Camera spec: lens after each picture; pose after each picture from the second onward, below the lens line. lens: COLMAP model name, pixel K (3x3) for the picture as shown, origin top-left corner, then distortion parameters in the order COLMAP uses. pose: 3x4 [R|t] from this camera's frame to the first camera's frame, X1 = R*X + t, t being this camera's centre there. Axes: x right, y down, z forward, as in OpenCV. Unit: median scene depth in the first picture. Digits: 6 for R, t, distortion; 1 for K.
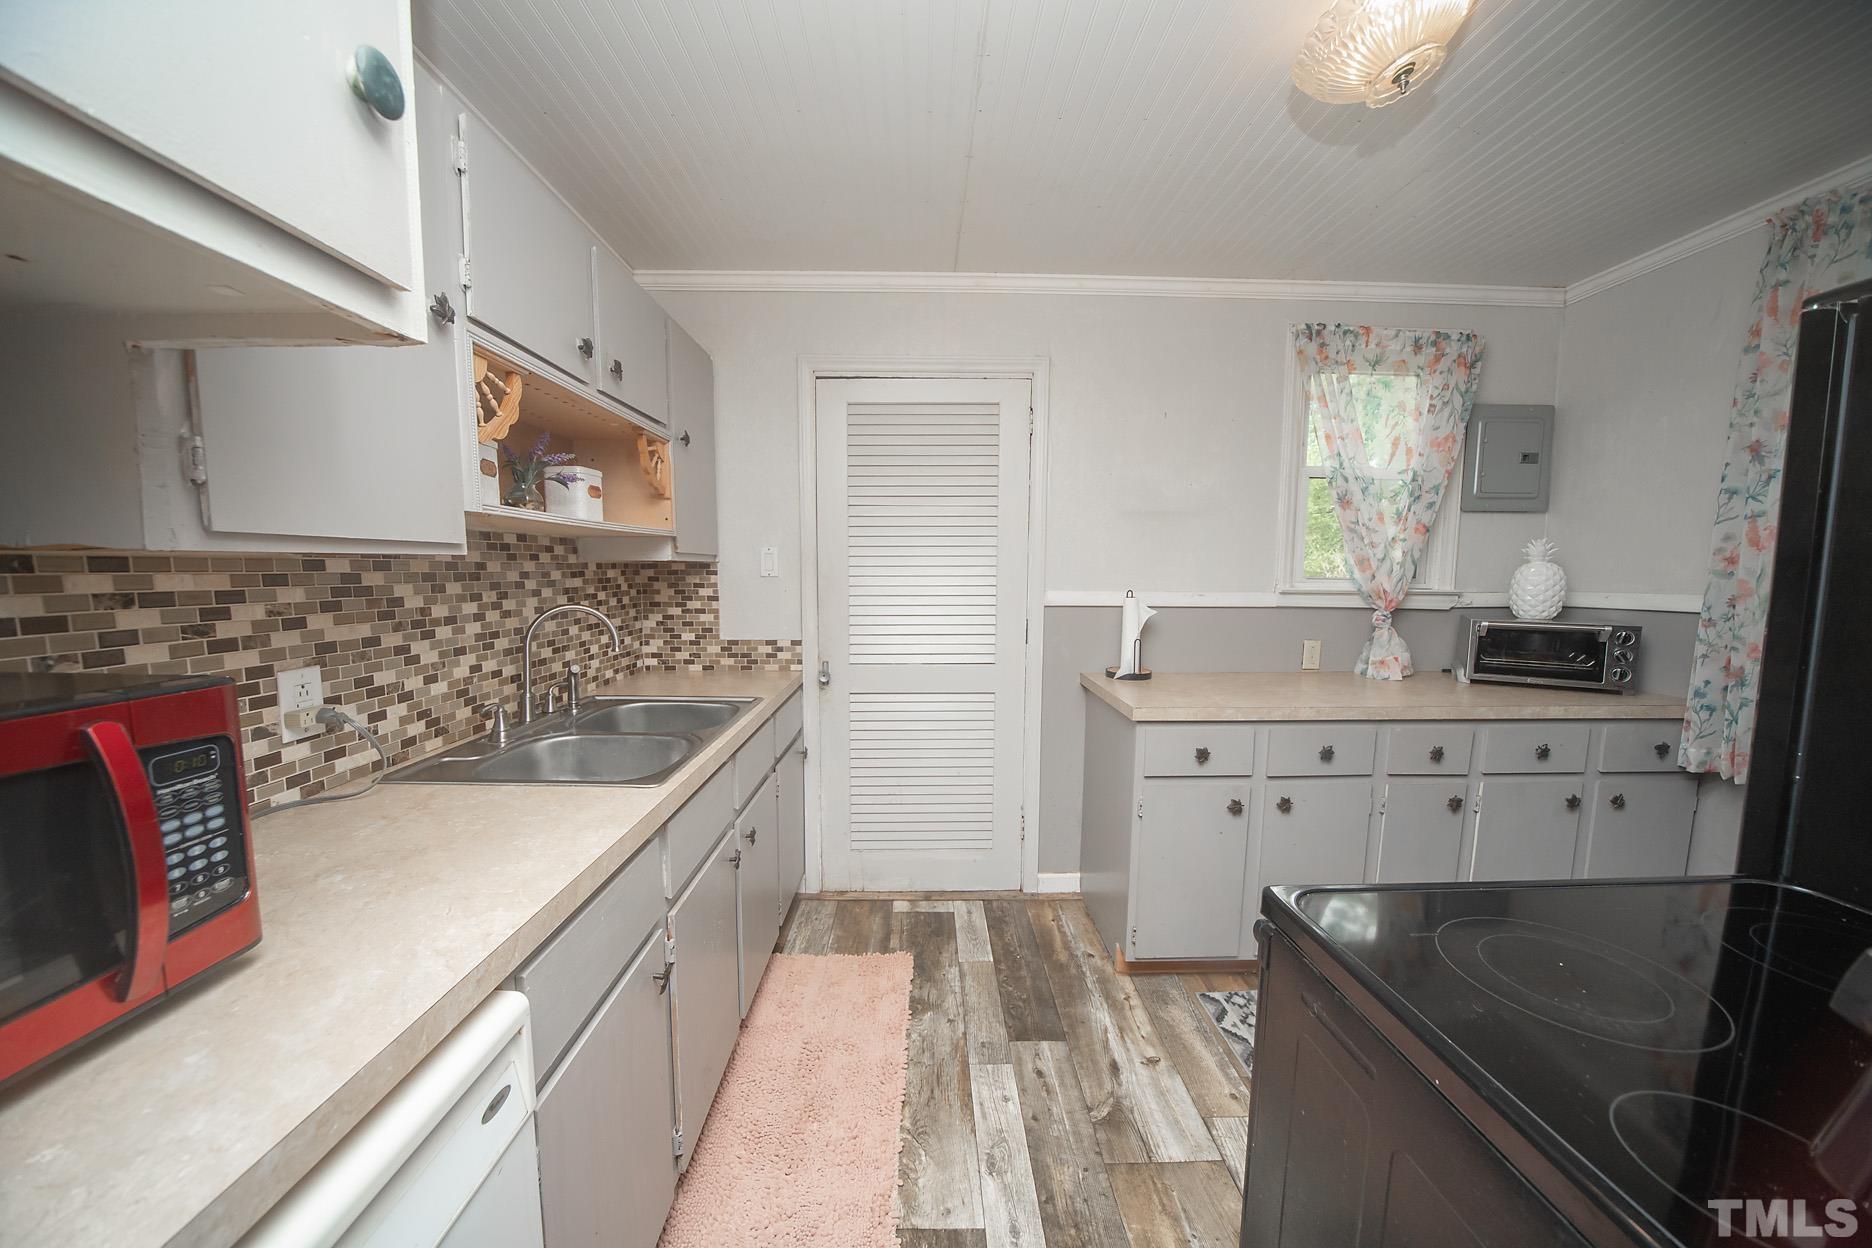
lens RADIAL K [[653.1, 0, 935.3], [0, 653.1, 637.2], [0, 0, 1]] dist [-0.001155, -0.000053]
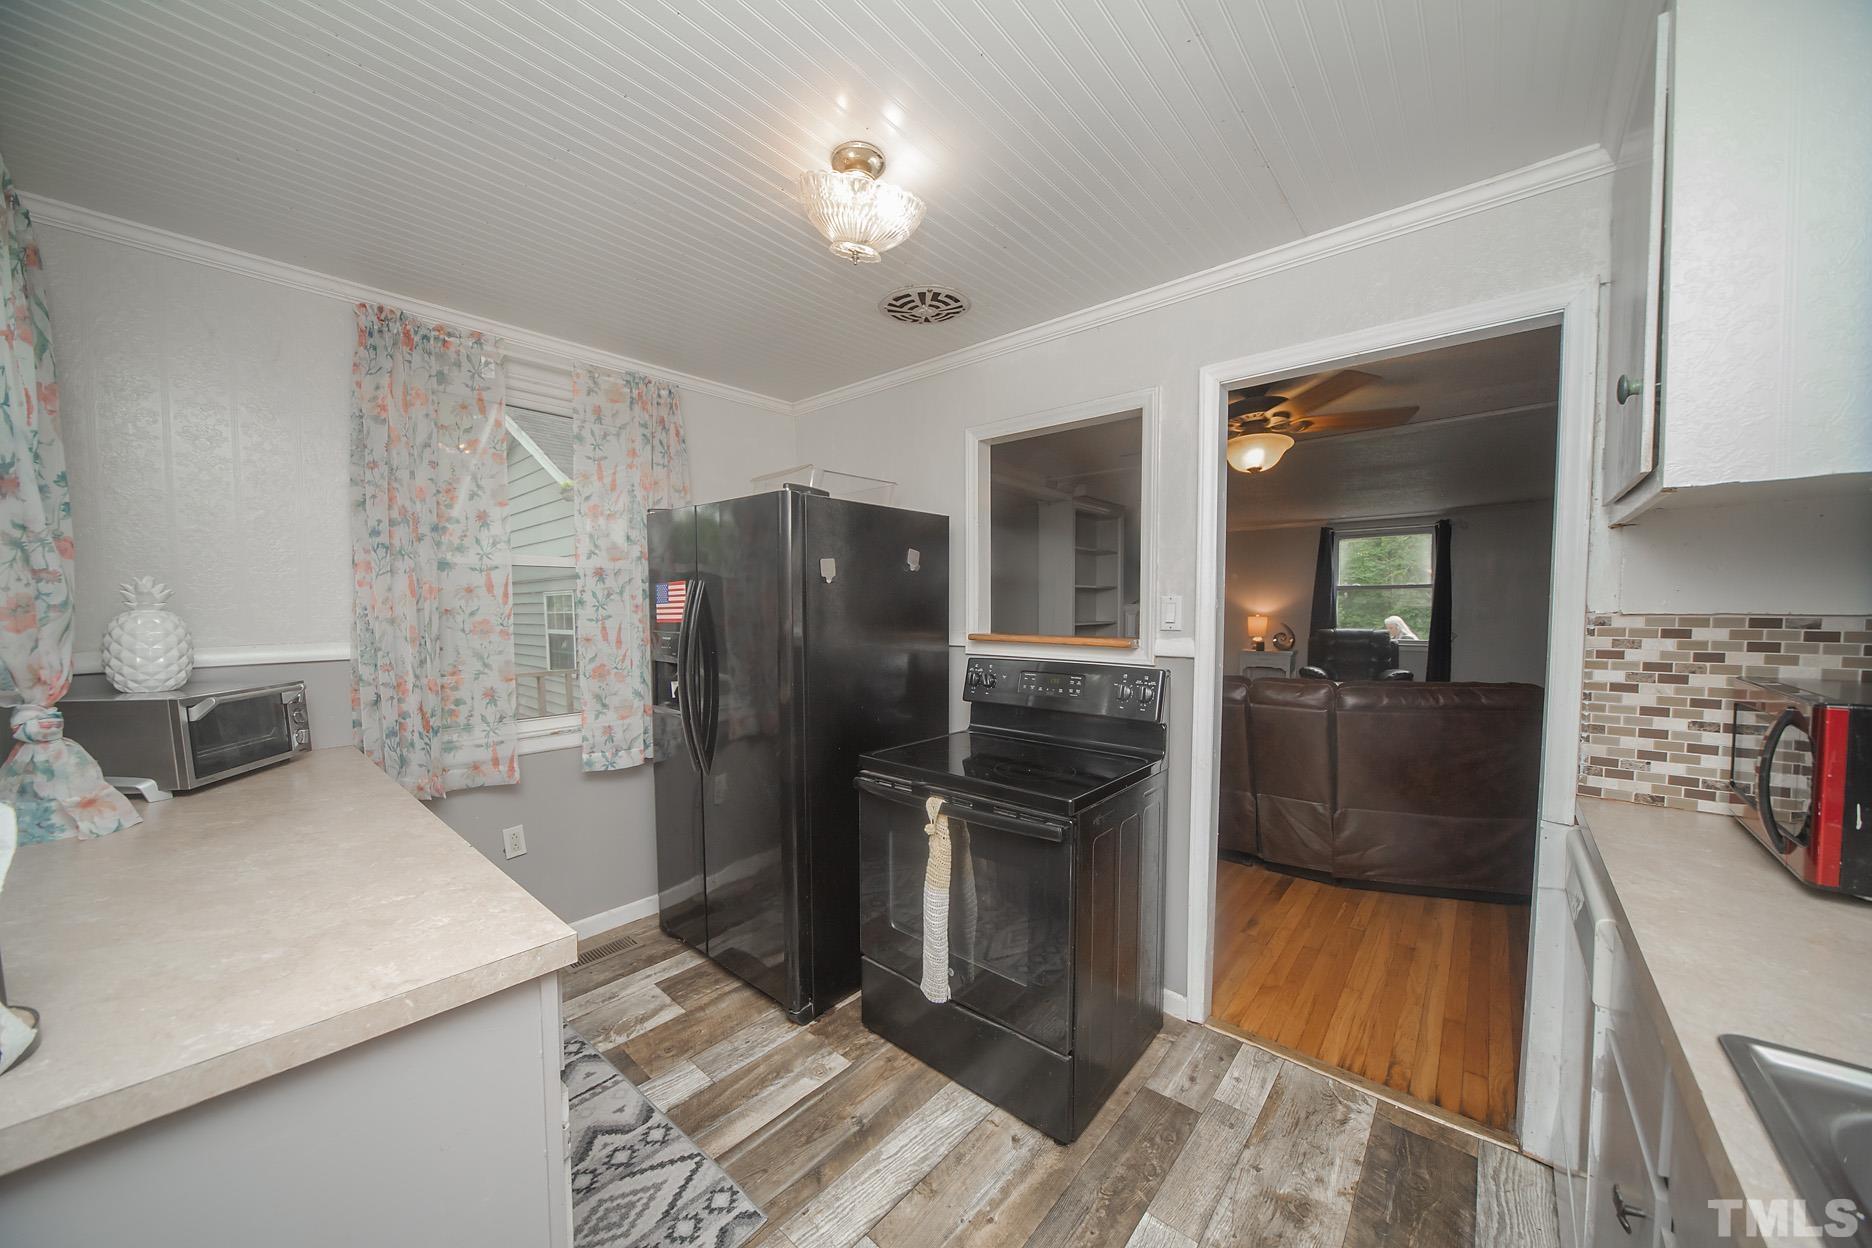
lens RADIAL K [[653.1, 0, 938.3], [0, 653.1, 625.8], [0, 0, 1]] dist [-0.001155, -0.000053]
pose [[-0.747207, -0.018585, 0.664332, -0.203195], [0.066681, 0.992468, 0.102765, -0.199106], [-0.661238, 0.121085, -0.740340, 1.722198]]
